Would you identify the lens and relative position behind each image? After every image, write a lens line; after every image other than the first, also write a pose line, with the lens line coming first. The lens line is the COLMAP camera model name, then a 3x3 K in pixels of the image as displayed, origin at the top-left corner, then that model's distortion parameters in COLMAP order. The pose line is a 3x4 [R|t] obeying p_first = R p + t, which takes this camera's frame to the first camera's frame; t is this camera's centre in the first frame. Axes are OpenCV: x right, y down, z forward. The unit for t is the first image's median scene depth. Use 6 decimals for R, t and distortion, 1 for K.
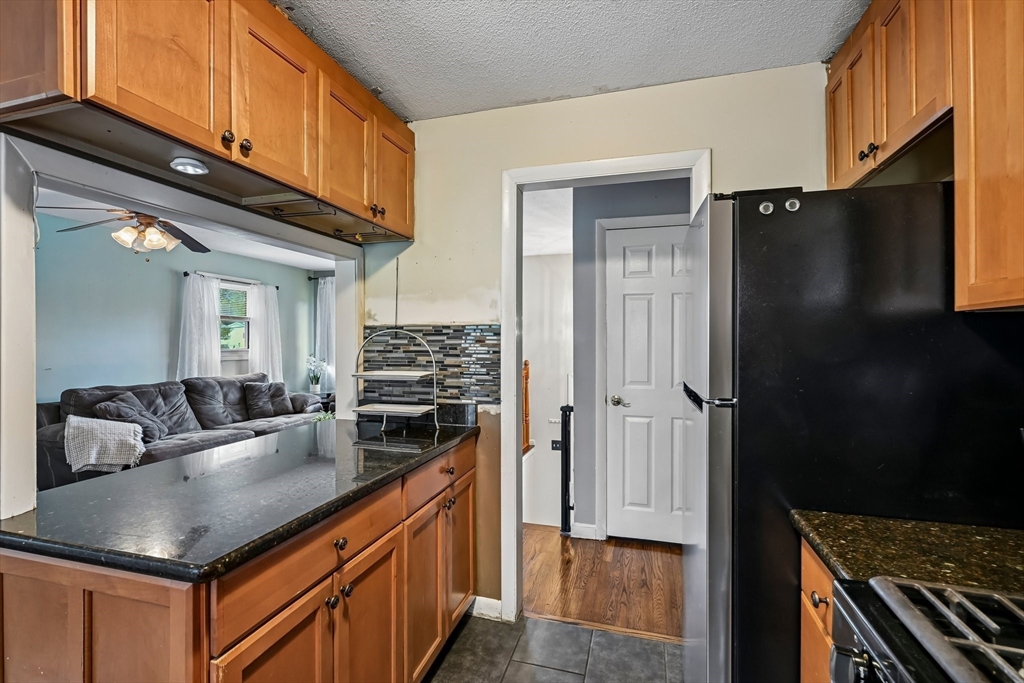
lens RADIAL K [[465.3, 0, 511.6], [0, 465.3, 342.6], [0, 0, 1]] dist [0.002577, -0.000467]
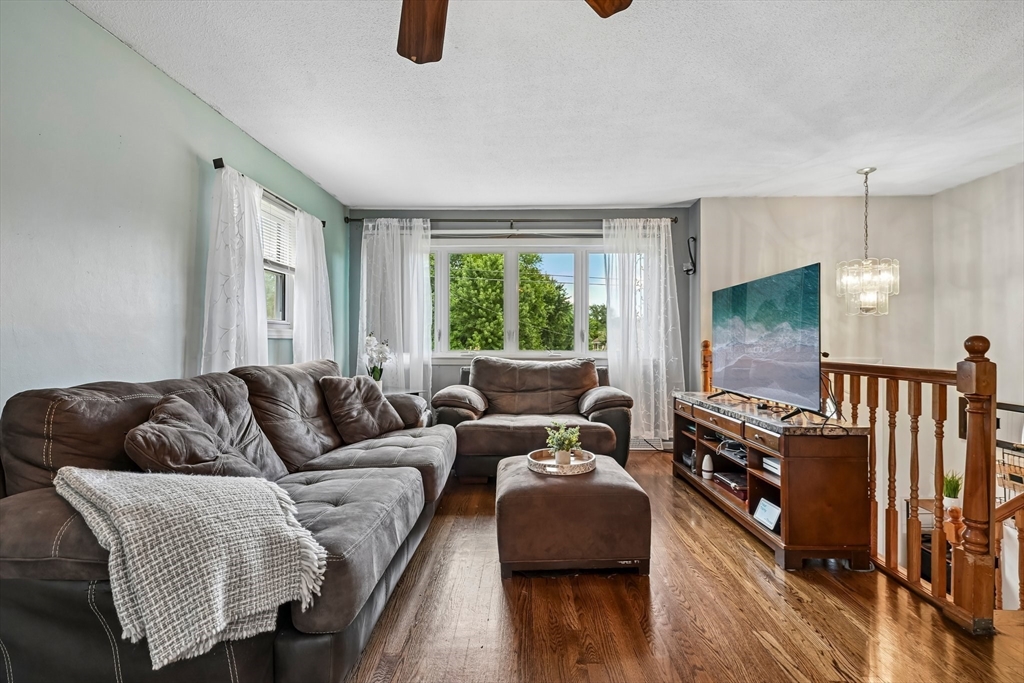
lens RADIAL K [[465.3, 0, 511.9], [0, 465.3, 340.4], [0, 0, 1]] dist [0.002577, -0.000467]
pose [[0.966631, 0.008790, 0.256022, -0.528123], [-0.008104, 0.999960, -0.003734, 0.045987], [-0.256044, 0.001535, 0.966664, 0.433792]]
